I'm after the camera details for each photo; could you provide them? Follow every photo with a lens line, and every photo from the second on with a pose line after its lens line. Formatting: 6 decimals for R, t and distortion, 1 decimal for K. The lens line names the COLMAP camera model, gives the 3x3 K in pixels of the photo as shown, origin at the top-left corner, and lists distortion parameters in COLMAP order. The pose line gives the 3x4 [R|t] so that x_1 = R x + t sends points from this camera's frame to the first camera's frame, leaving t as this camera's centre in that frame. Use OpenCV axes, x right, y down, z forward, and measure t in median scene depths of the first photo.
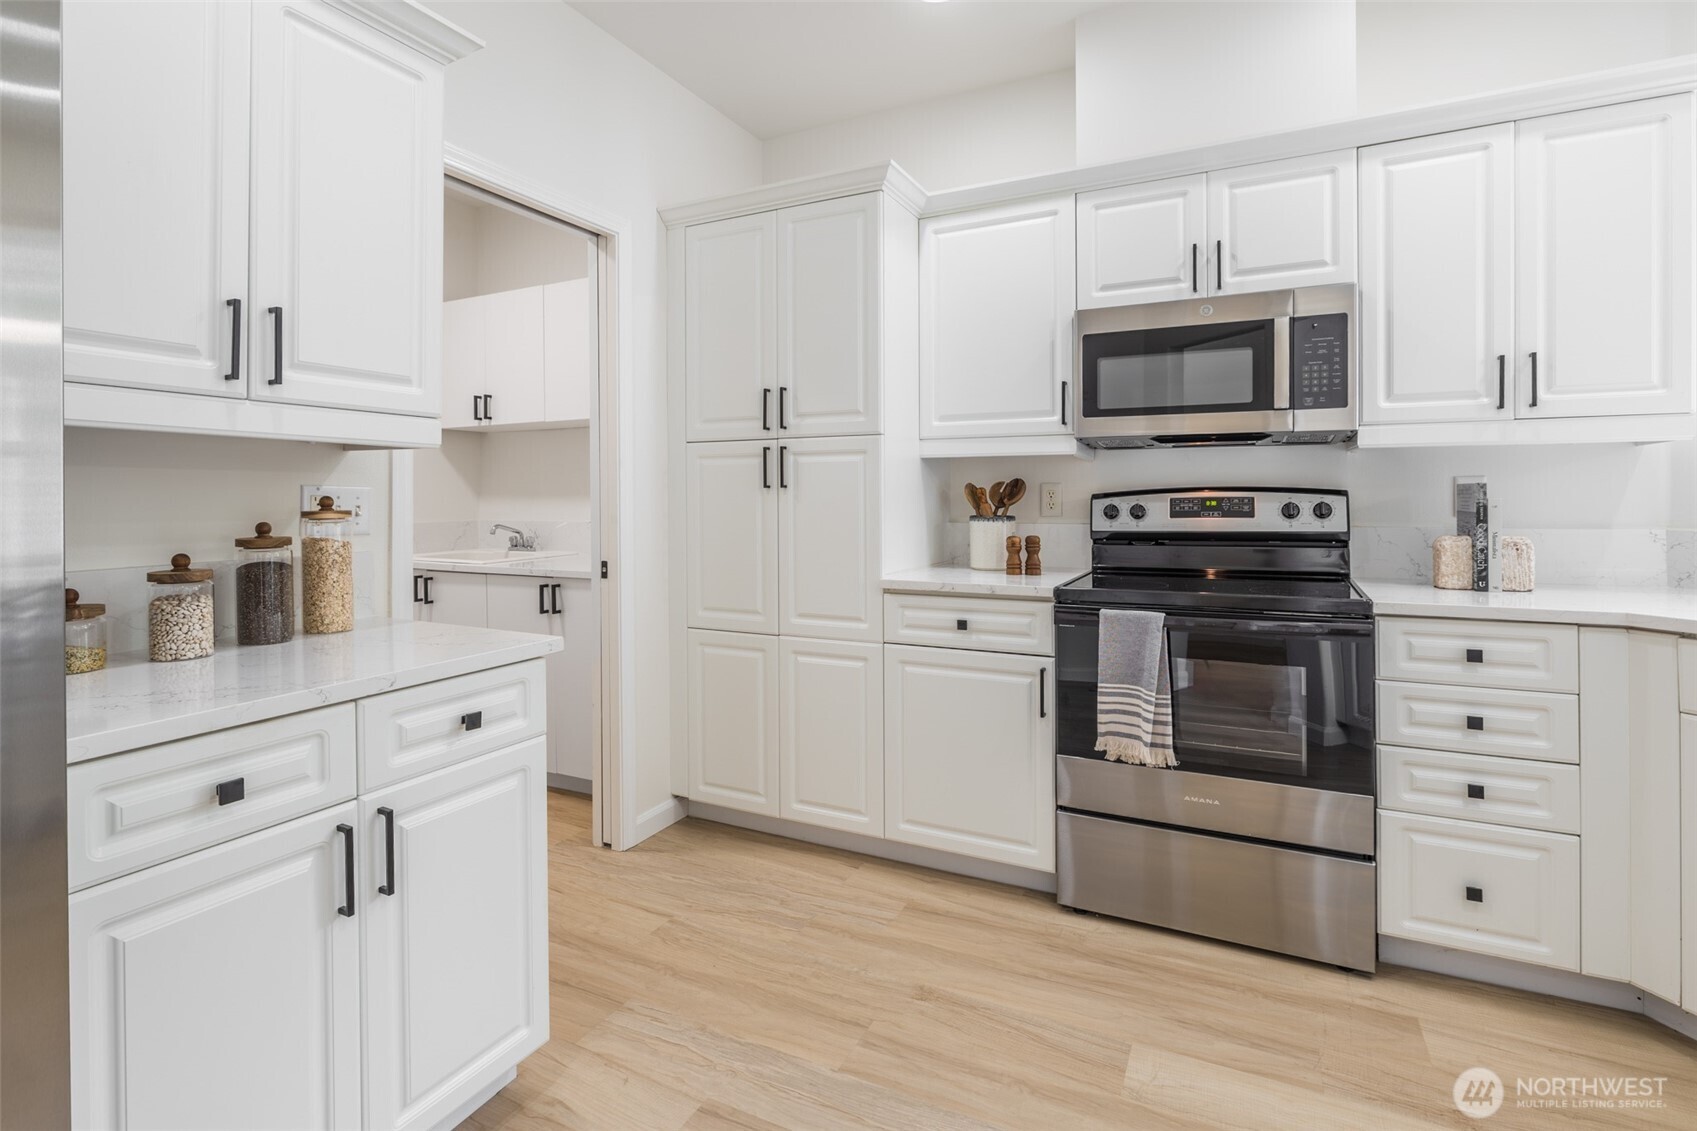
lens RADIAL K [[818.2, 0, 835.0], [0, 818.2, 500.6], [0, 0, 1]] dist [0.001174, 0.000127]
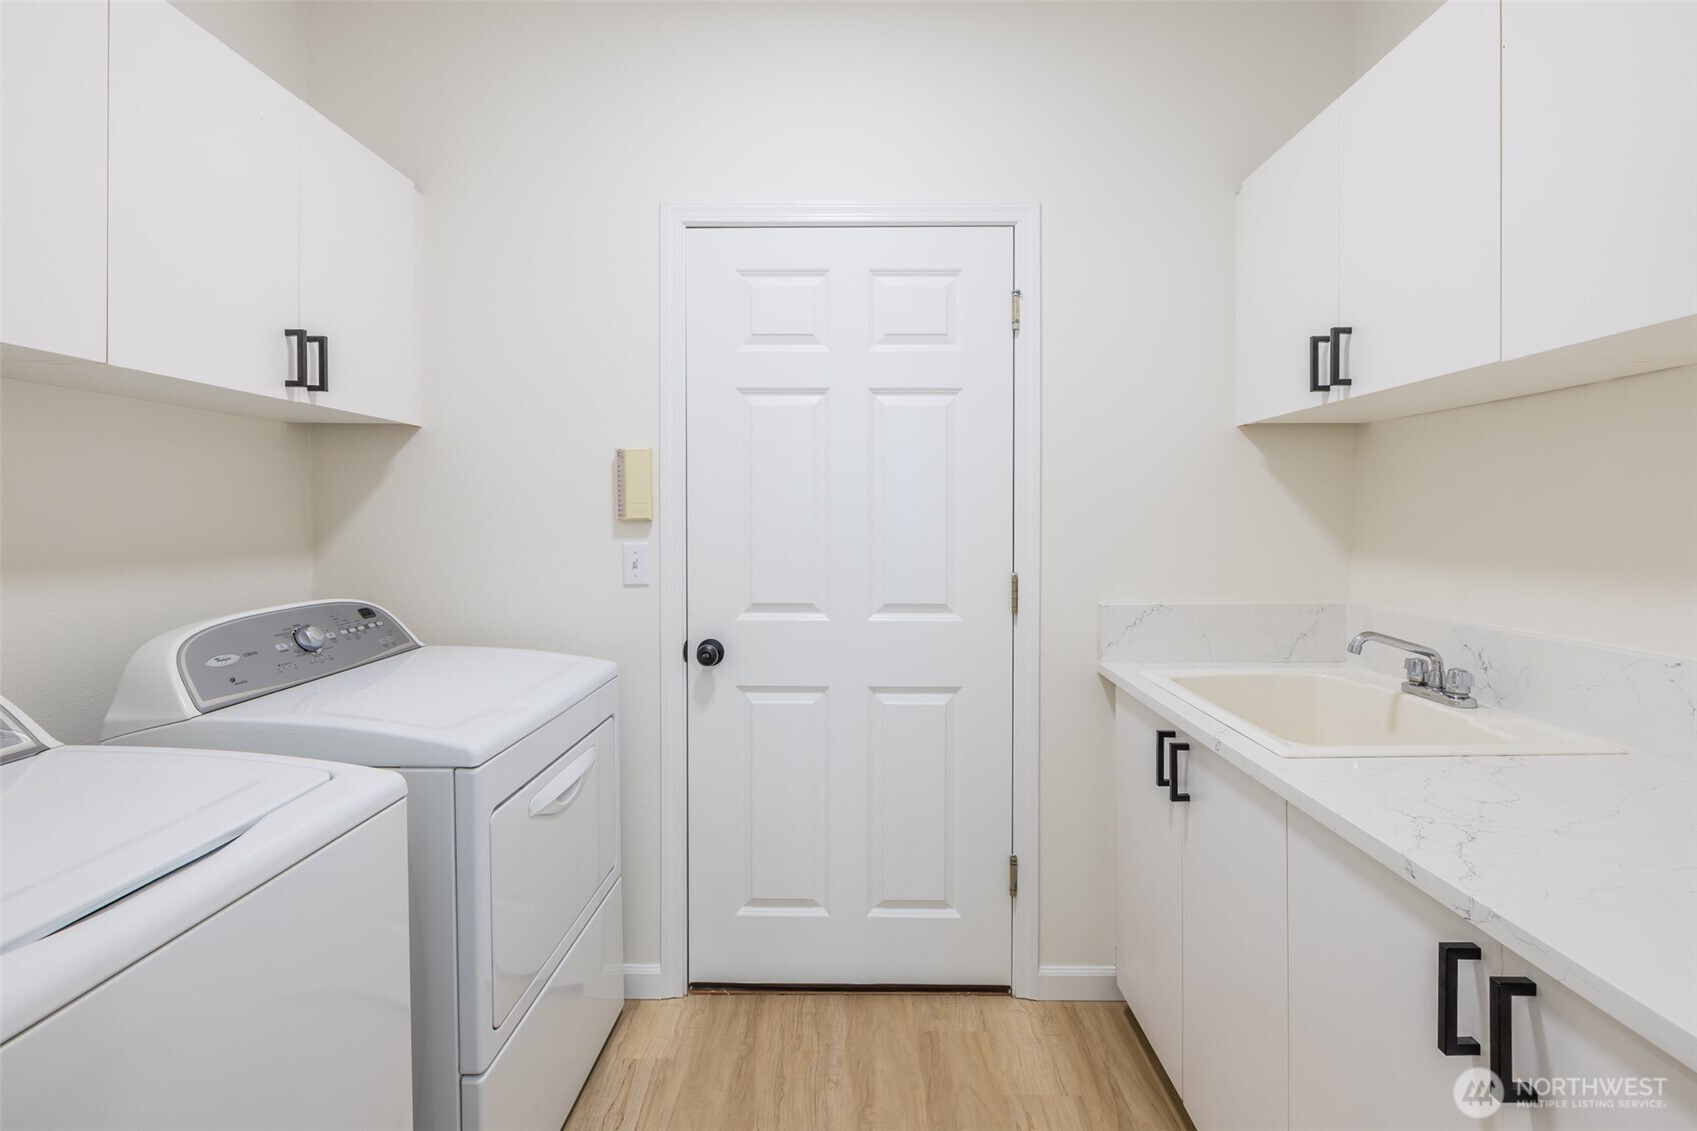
lens RADIAL K [[725.9, 0, 842.2], [0, 725.9, 525.5], [0, 0, 1]] dist [0.001064, 0.000083]
pose [[0.427734, 0.007914, -0.903870, -0.190392], [-0.004901, 0.999967, 0.006436, -0.027161], [0.903892, 0.001678, 0.427758, 0.598035]]
